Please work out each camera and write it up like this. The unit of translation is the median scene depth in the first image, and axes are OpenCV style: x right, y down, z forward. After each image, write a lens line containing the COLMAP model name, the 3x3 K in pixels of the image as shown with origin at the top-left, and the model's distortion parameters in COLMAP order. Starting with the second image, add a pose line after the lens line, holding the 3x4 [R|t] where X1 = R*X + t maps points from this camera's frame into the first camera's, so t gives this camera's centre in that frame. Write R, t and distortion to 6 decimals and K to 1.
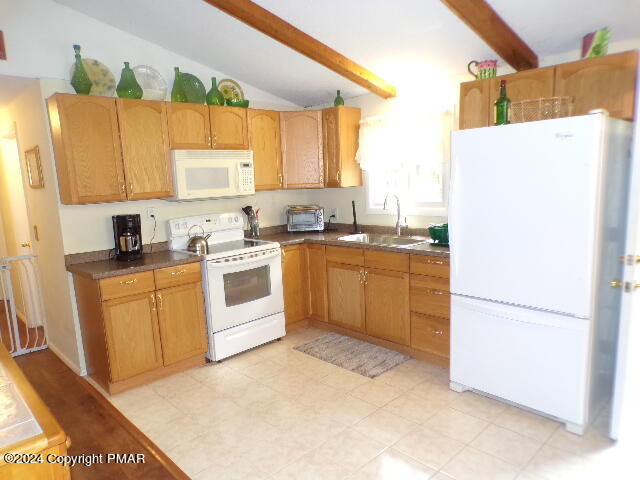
lens RADIAL K [[432.8, 0, 320.2], [0, 432.8, 240.3], [0, 0, 1]] dist [-0.017954, 0.018328]
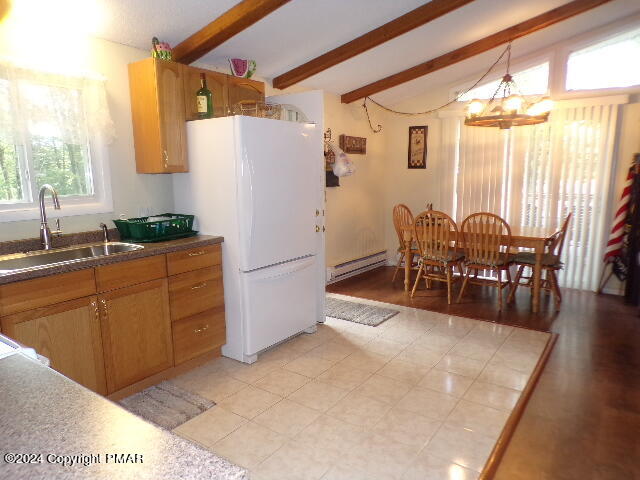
lens RADIAL K [[432.8, 0, 321.3], [0, 432.8, 245.1], [0, 0, 1]] dist [-0.017954, 0.018328]
pose [[-0.170129, -0.127015, 0.977202, -0.566830], [0.166933, 0.973611, 0.155611, -0.054009], [-0.971179, 0.189601, -0.144437, 0.744333]]
